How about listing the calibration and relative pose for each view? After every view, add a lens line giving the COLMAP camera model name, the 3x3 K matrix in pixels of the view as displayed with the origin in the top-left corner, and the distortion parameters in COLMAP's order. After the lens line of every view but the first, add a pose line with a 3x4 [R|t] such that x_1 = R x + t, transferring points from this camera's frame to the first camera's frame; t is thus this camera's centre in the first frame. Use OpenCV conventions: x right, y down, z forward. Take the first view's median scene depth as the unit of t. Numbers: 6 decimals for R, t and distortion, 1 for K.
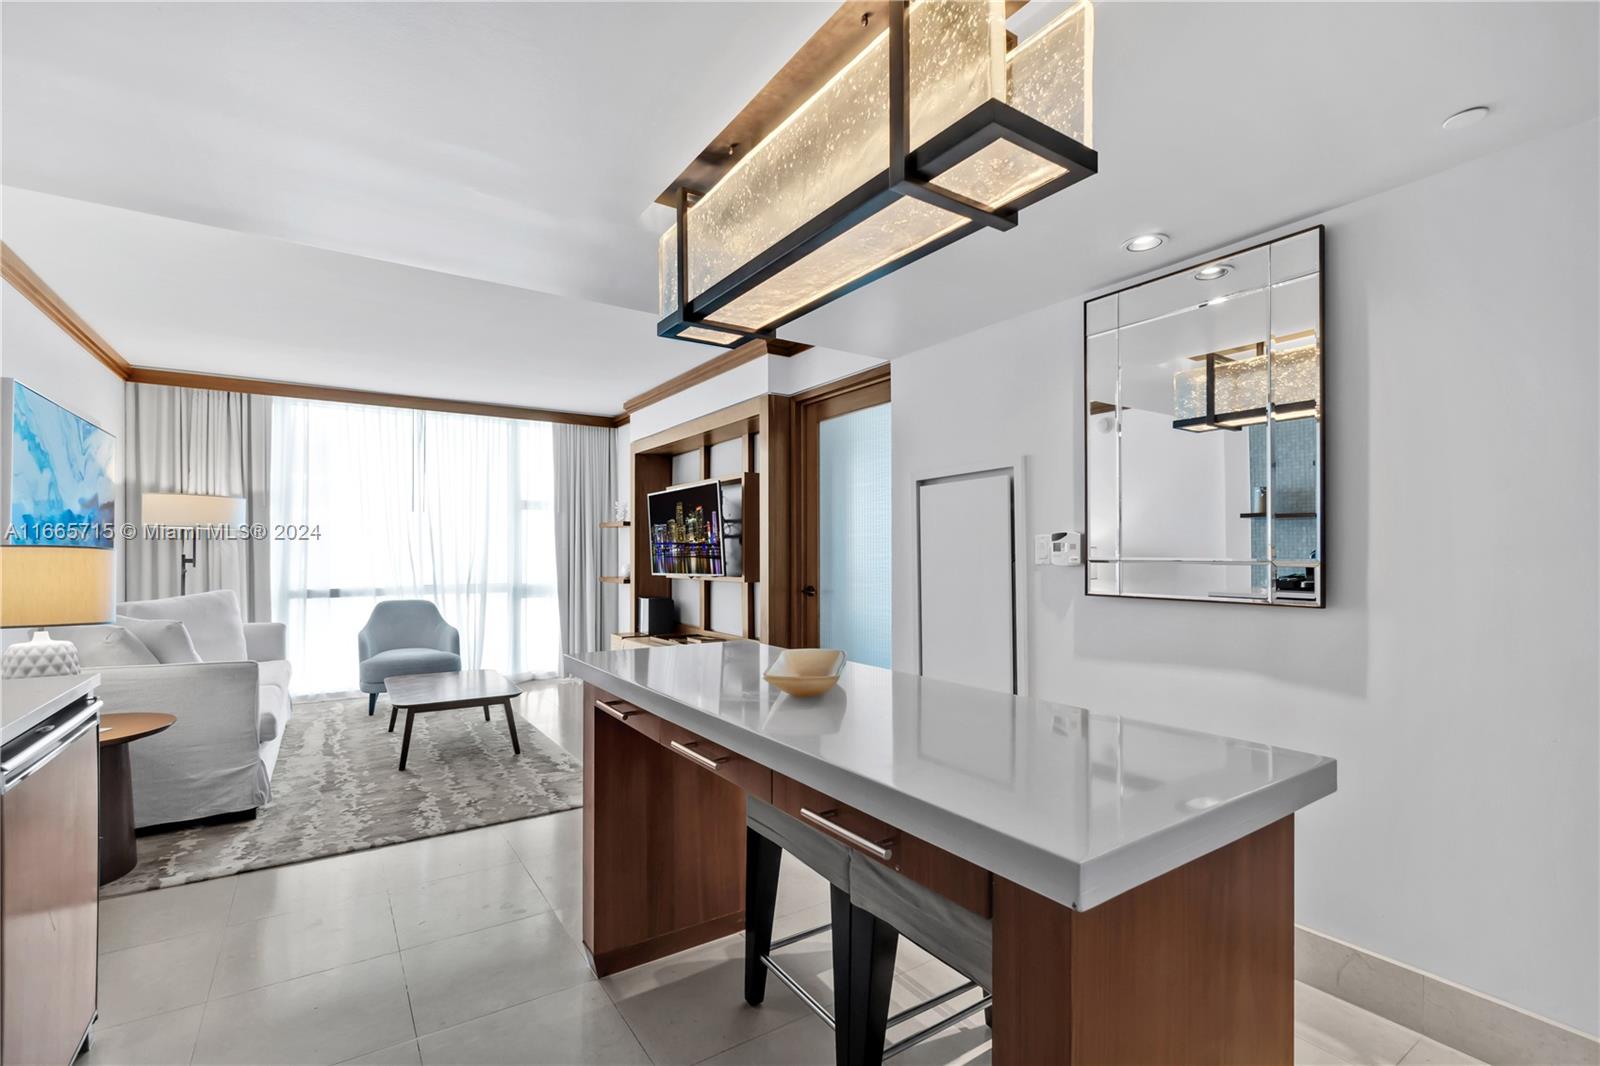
lens RADIAL K [[722.5, 0, 788.5], [0, 722.5, 544.0], [0, 0, 1]] dist [-0.000987, -0.000402]
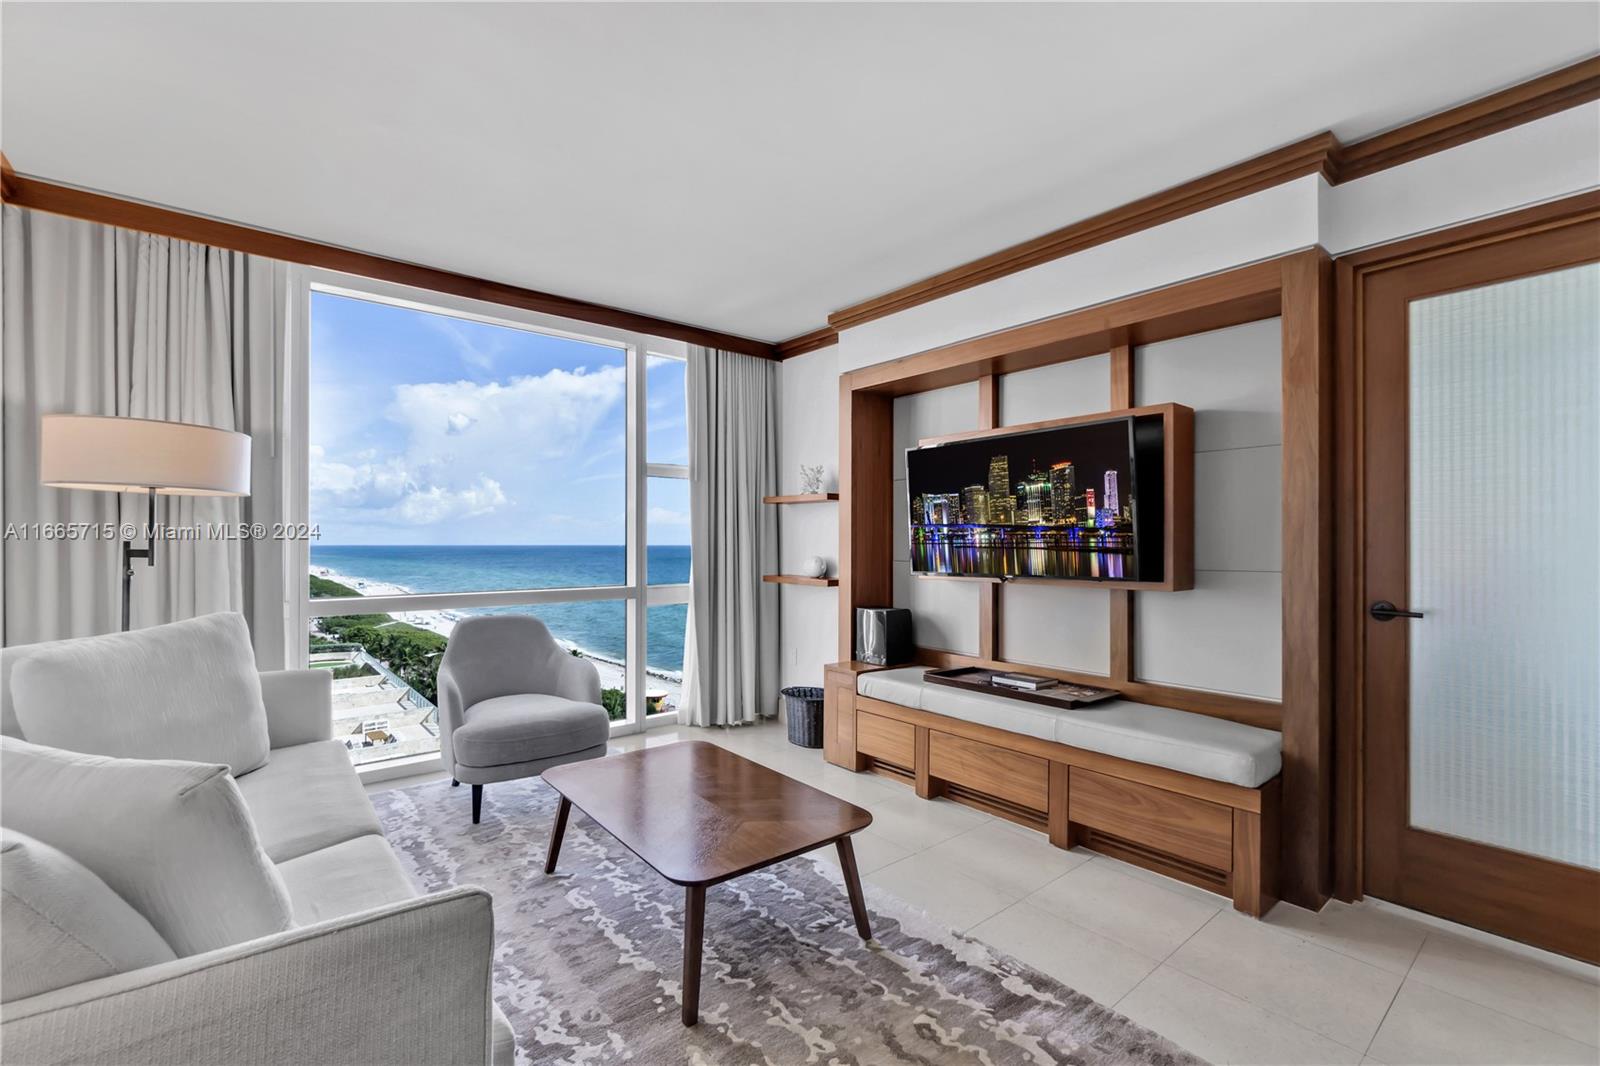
lens RADIAL K [[720.4, 0, 800.0], [0, 720.4, 533.0], [0, 0, 1]] dist [-0.001871, 0.000177]
pose [[0.994783, 0.004452, 0.101918, -0.385582], [-0.005014, 0.999974, 0.005255, 0.003462], [-0.101892, -0.005738, 0.994779, 0.411413]]
